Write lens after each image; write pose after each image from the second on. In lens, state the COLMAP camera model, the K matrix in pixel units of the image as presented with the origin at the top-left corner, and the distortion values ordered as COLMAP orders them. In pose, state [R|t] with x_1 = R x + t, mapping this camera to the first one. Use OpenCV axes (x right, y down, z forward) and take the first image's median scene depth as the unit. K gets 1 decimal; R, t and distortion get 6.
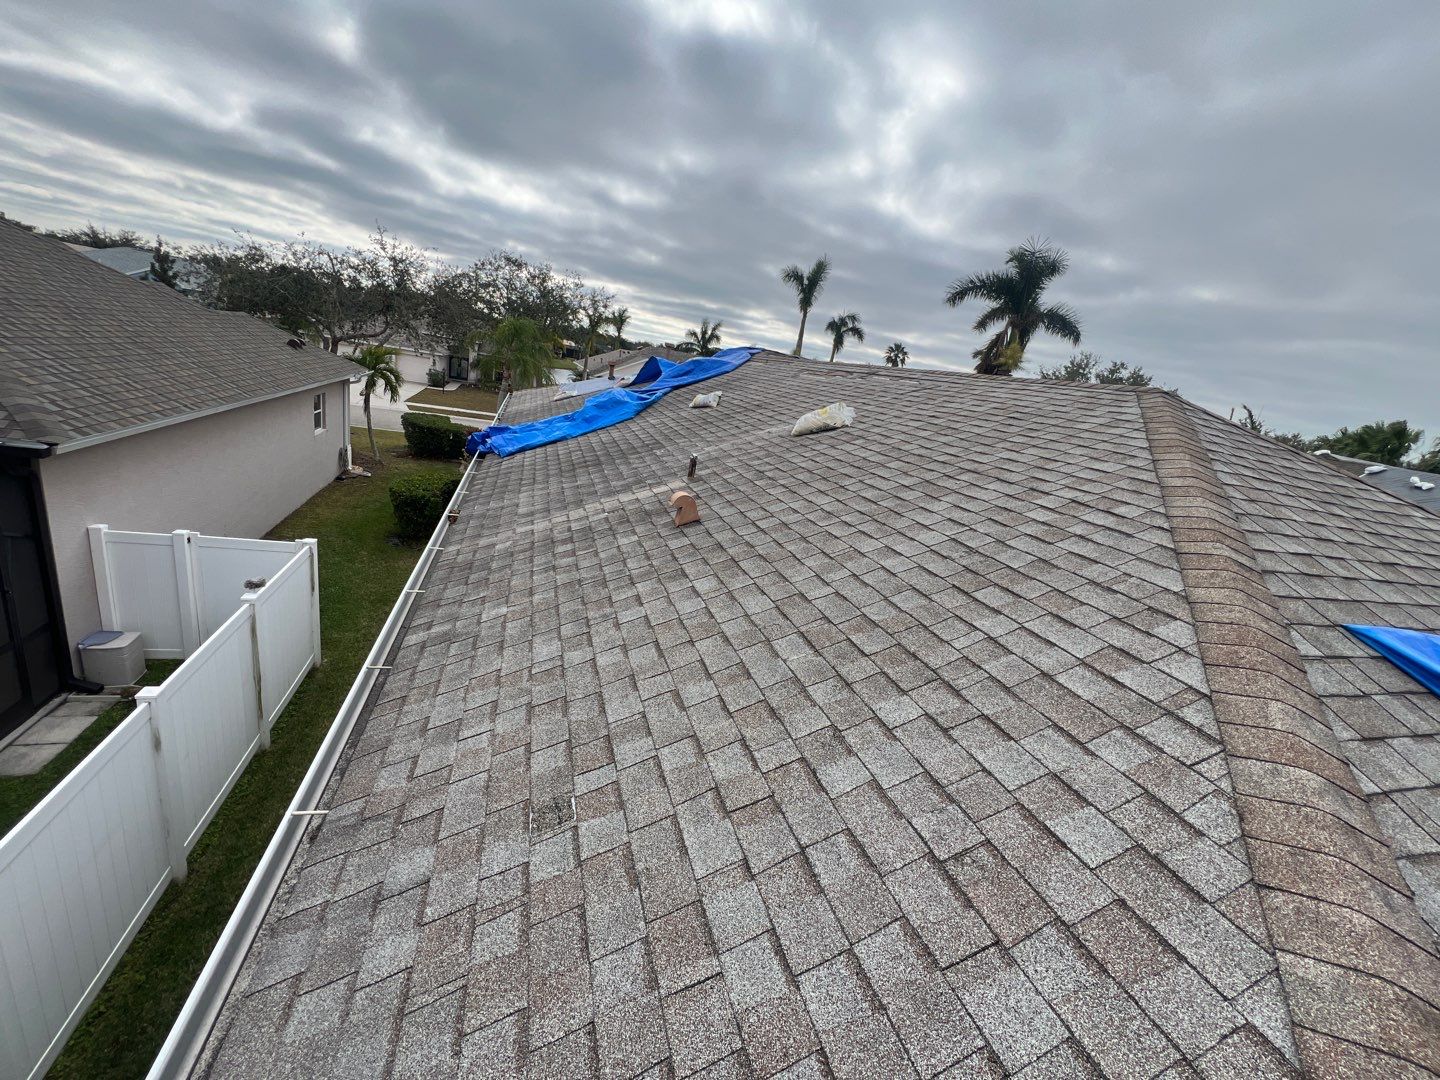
lens RADIAL K [[574.2, 0, 718.7], [0, 574.2, 542.9], [0, 0, 1]] dist [0.000529, 0.000504]
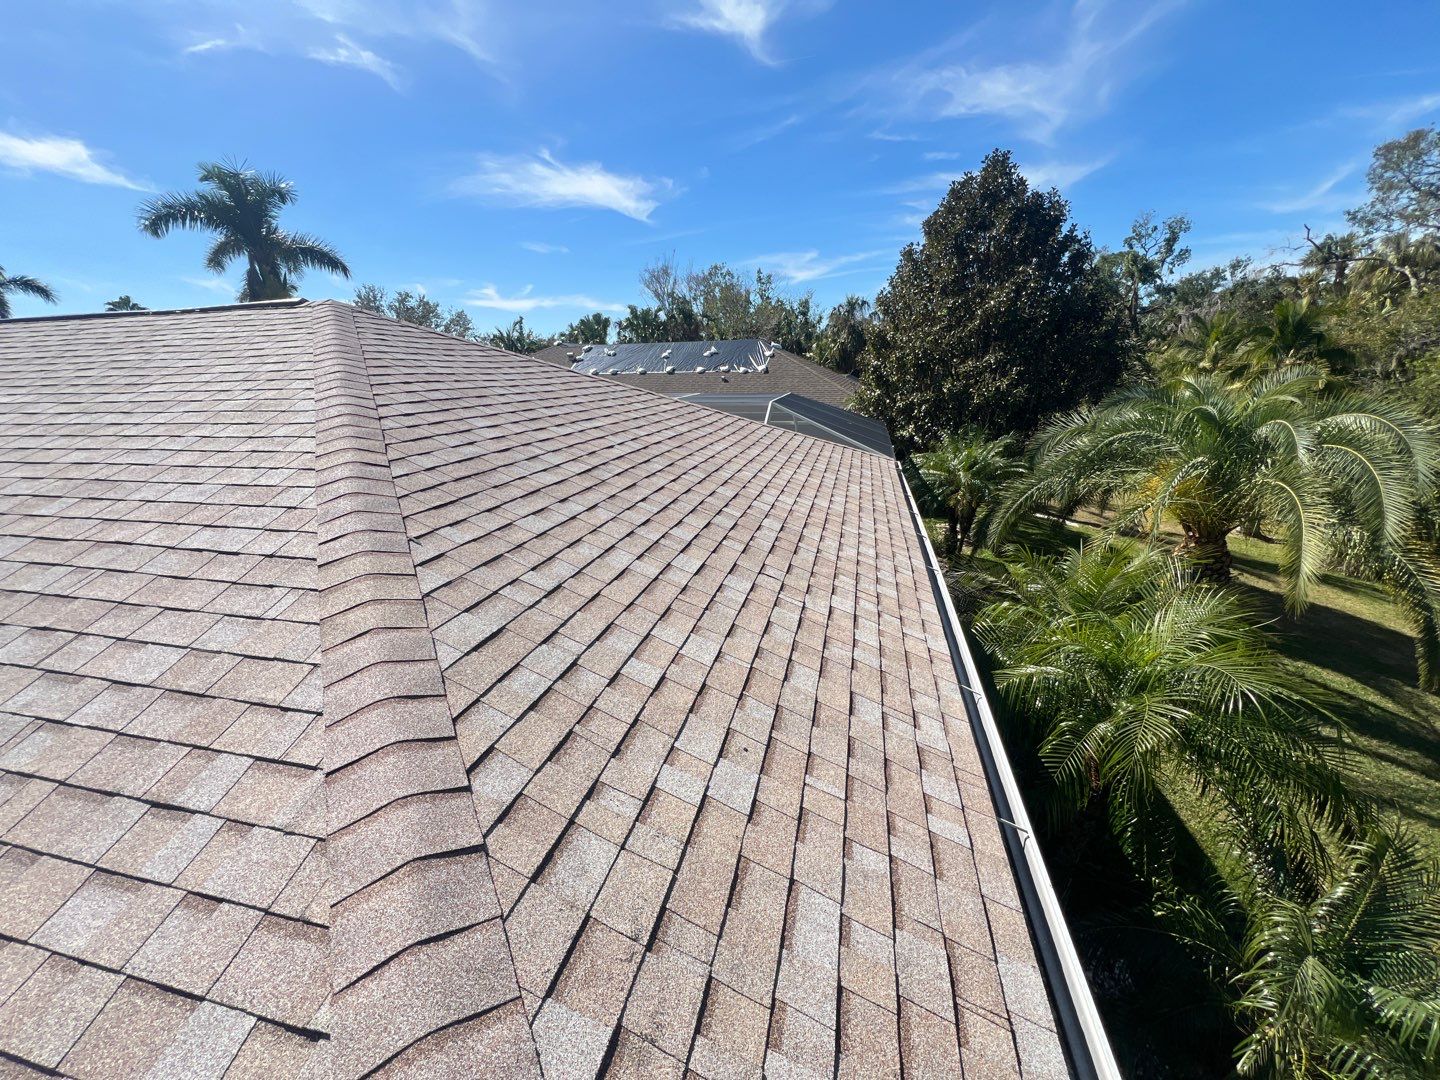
lens RADIAL K [[575.1, 0, 720.0], [0, 575.1, 540.0], [0, 0, 1]] dist [0.002016, -0.000018]
pose [[0.501098, -0.424051, 0.754375, 0.110505], [0.353158, 0.896030, 0.269091, 0.161548], [-0.790051, 0.131572, 0.598756, -0.306298]]
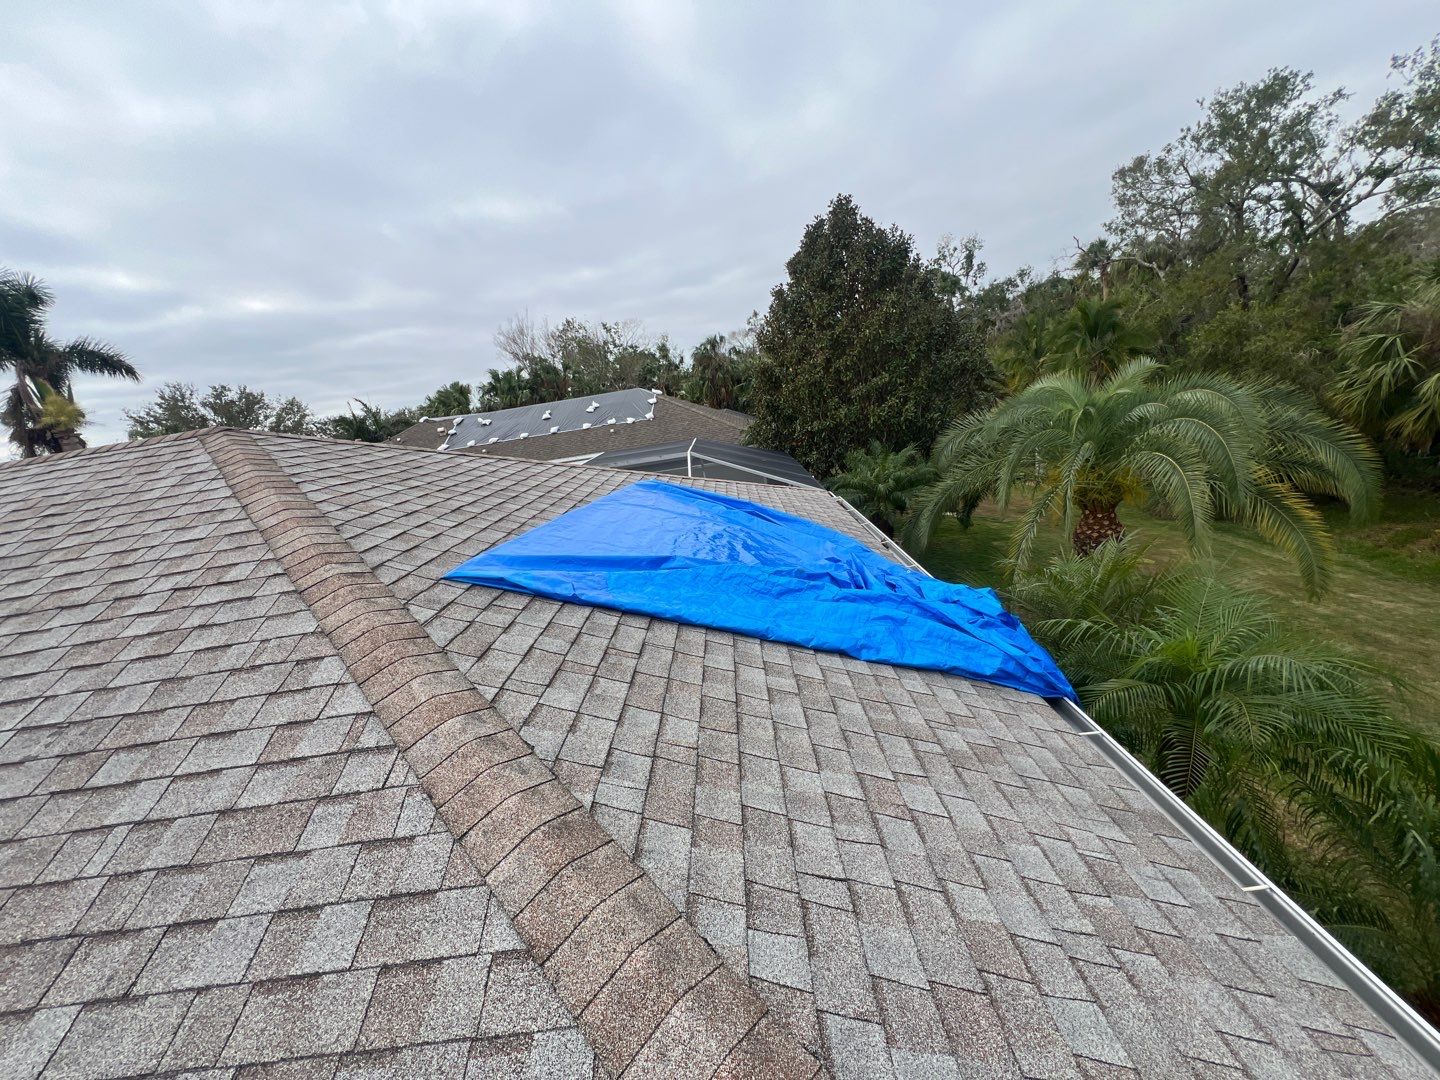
lens RADIAL K [[574.2, 0, 718.7], [0, 574.2, 542.9], [0, 0, 1]] dist [0.000529, 0.000504]
pose [[0.266140, -0.448488, 0.853245, 0.104015], [0.463638, 0.835612, 0.294605, -0.006692], [-0.845109, 0.317191, 0.430326, -0.050845]]
